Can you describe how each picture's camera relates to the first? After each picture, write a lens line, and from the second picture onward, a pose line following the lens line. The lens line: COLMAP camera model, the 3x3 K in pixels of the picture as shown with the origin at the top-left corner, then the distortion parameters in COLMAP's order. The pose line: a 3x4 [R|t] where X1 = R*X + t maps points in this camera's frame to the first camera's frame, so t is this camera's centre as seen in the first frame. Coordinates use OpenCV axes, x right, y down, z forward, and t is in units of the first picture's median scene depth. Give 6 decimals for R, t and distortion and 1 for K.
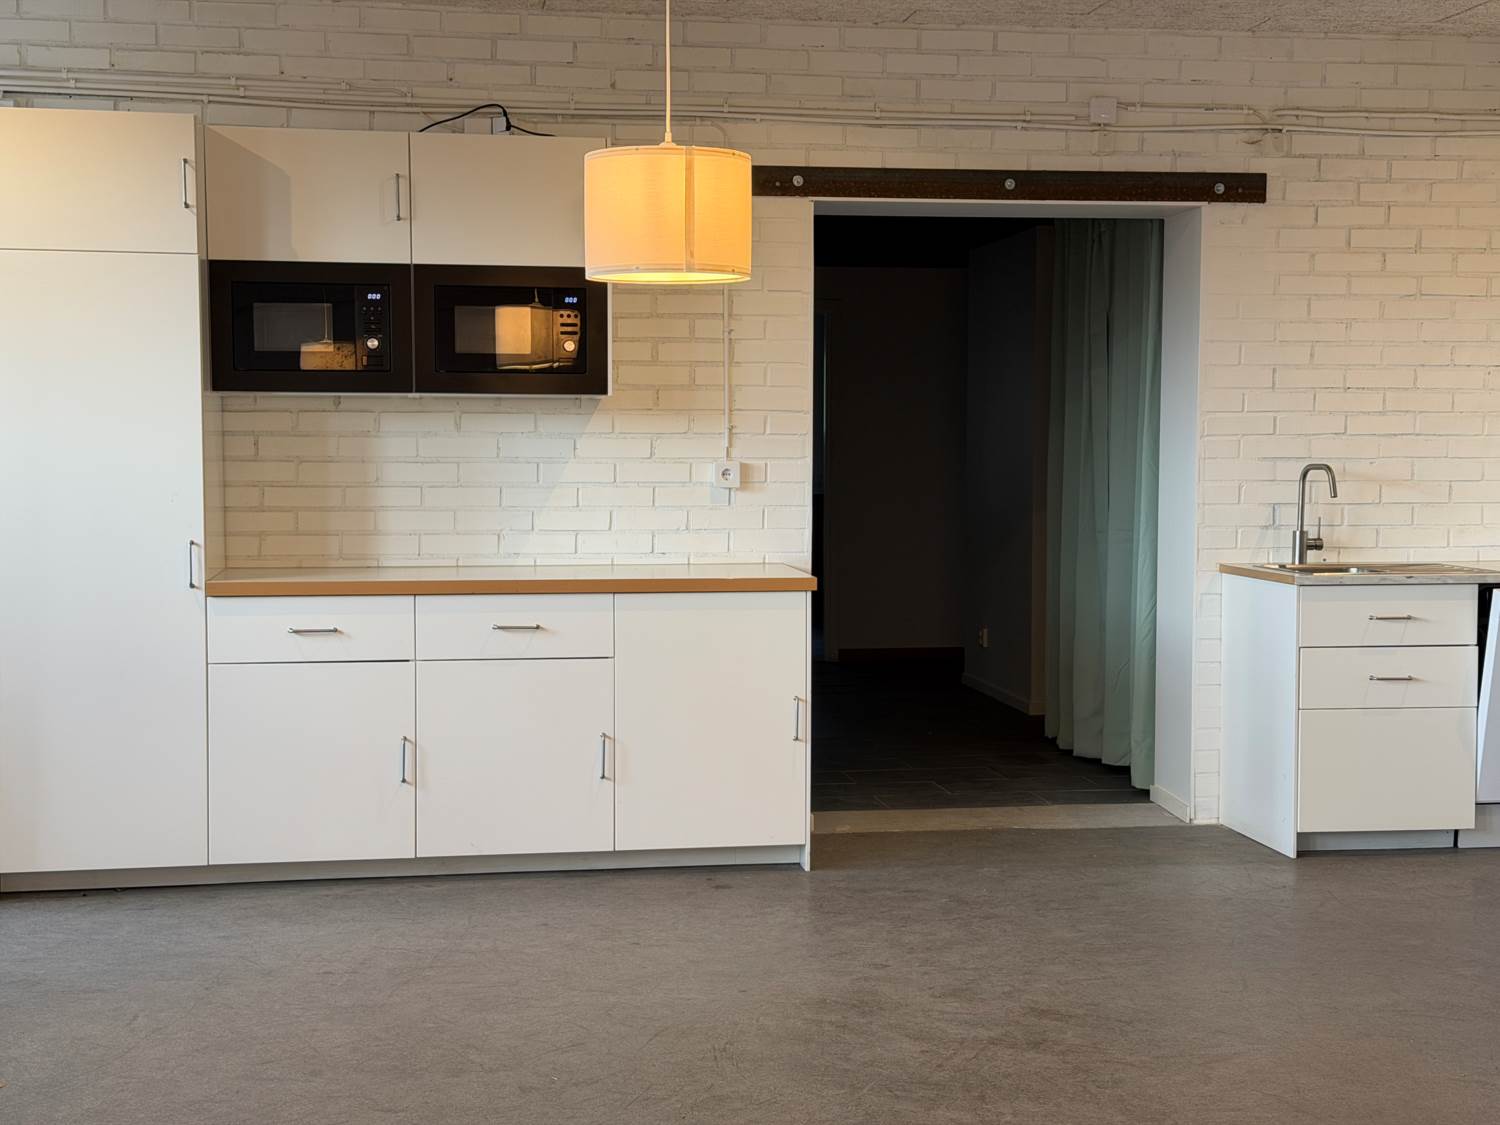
lens RADIAL K [[2101.5, 0, 750.0], [0, 2101.5, 577.4], [0, 0, 1]] dist [0.108272, 0.000000]
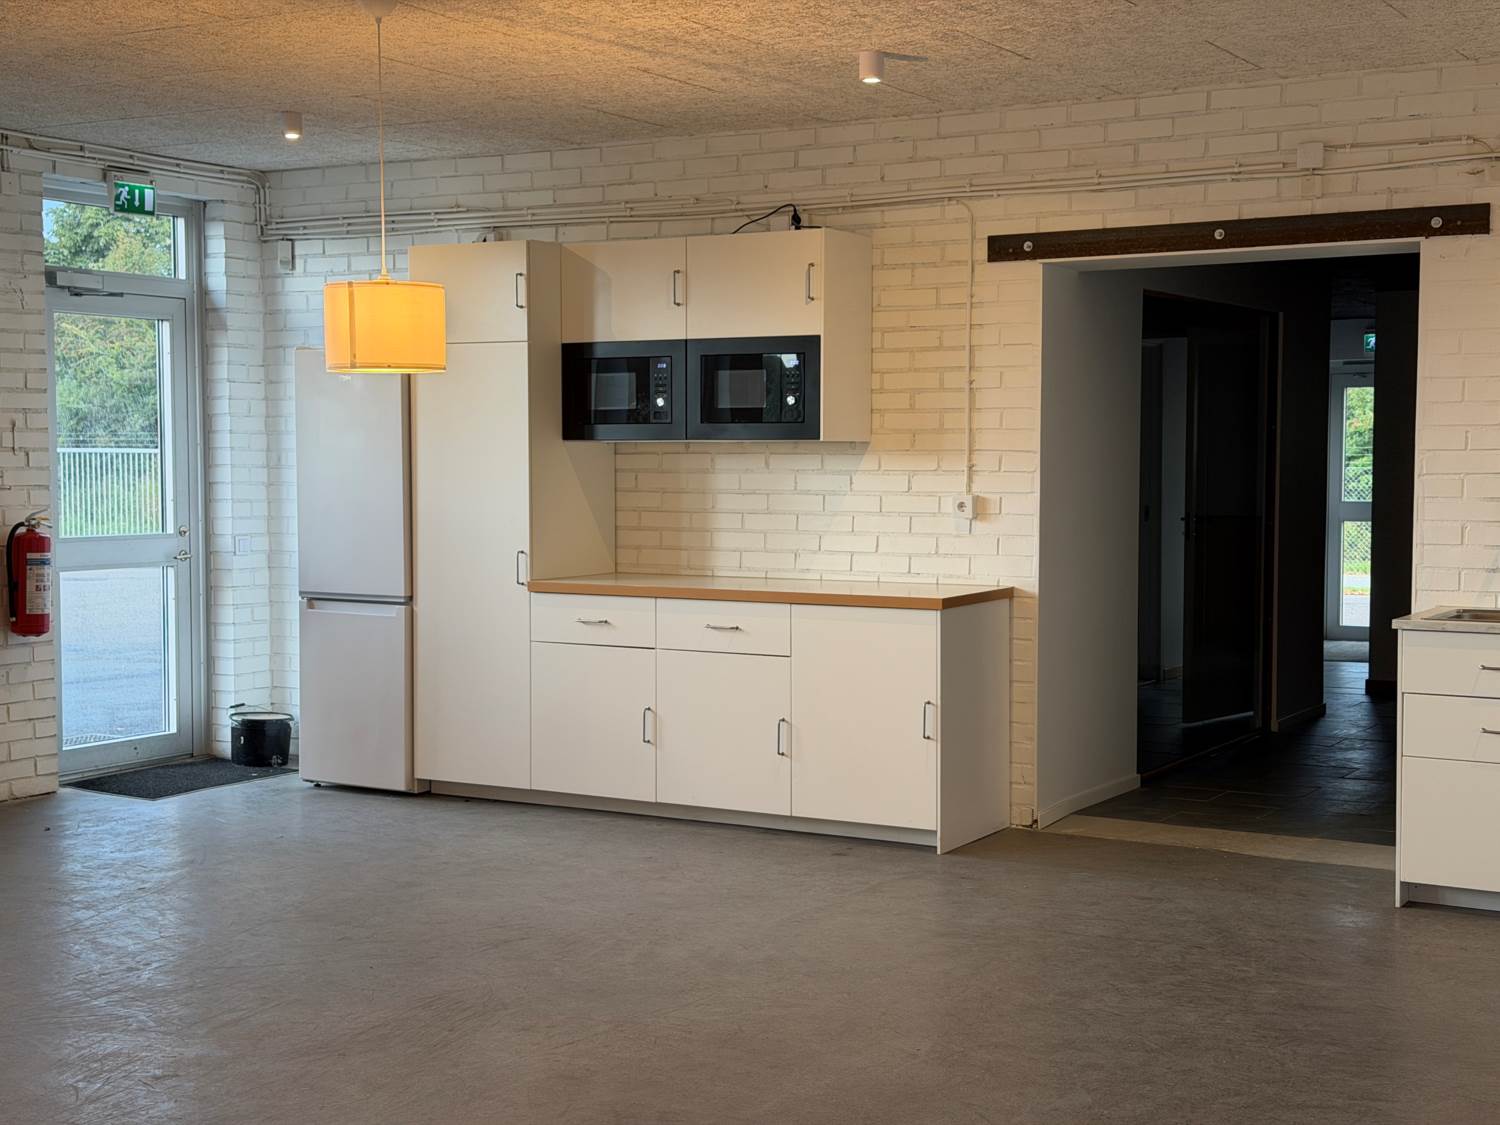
lens RADIAL K [[2101.5, 0, 744.1], [0, 2101.5, 576.2], [0, 0, 1]] dist [0.108272, 0.000000]
pose [[0.766092, 0.036641, -0.641685, 0.643966], [-0.042105, 0.999090, 0.006782, -0.014255], [0.641350, 0.021822, 0.766938, 0.046938]]
